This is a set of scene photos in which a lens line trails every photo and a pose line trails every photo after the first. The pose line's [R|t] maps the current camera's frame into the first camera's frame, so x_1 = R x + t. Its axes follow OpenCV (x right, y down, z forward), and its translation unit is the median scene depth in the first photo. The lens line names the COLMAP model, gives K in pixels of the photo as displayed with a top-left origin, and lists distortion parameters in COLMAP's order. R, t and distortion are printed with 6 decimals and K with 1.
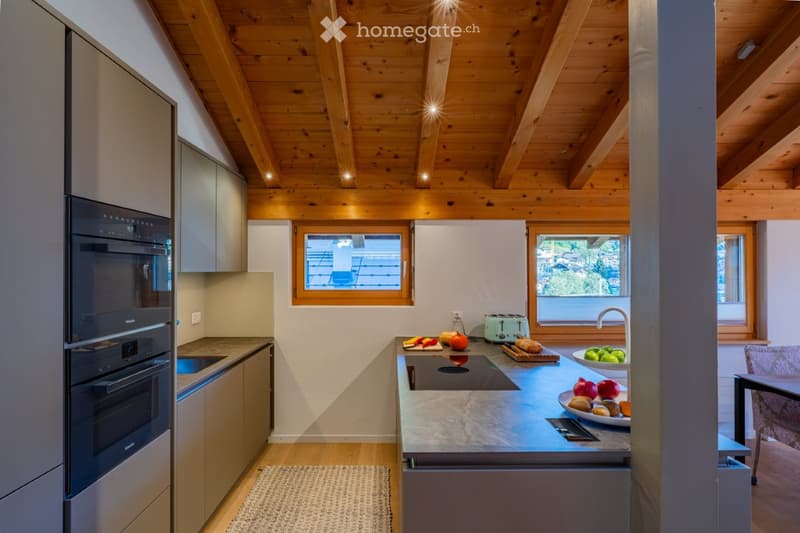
lens RADIAL K [[435.1, 0, 395.9], [0, 435.1, 266.1], [0, 0, 1]] dist [-0.003932, 0.000293]
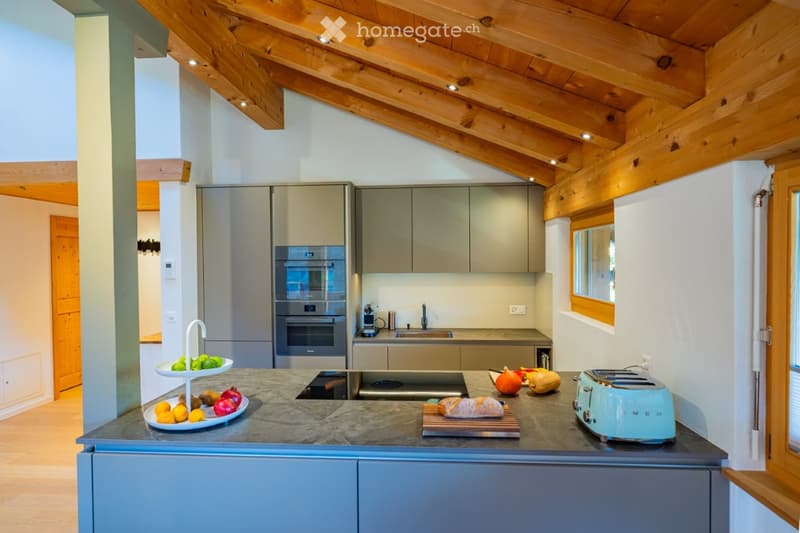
lens RADIAL K [[435.1, 0, 395.9], [0, 435.1, 266.1], [0, 0, 1]] dist [-0.003932, 0.000293]
pose [[-0.082529, 0.018809, -0.996411, 0.940037], [0.019986, 0.999652, 0.017215, -0.034206], [0.996388, -0.018493, -0.082877, 0.962908]]
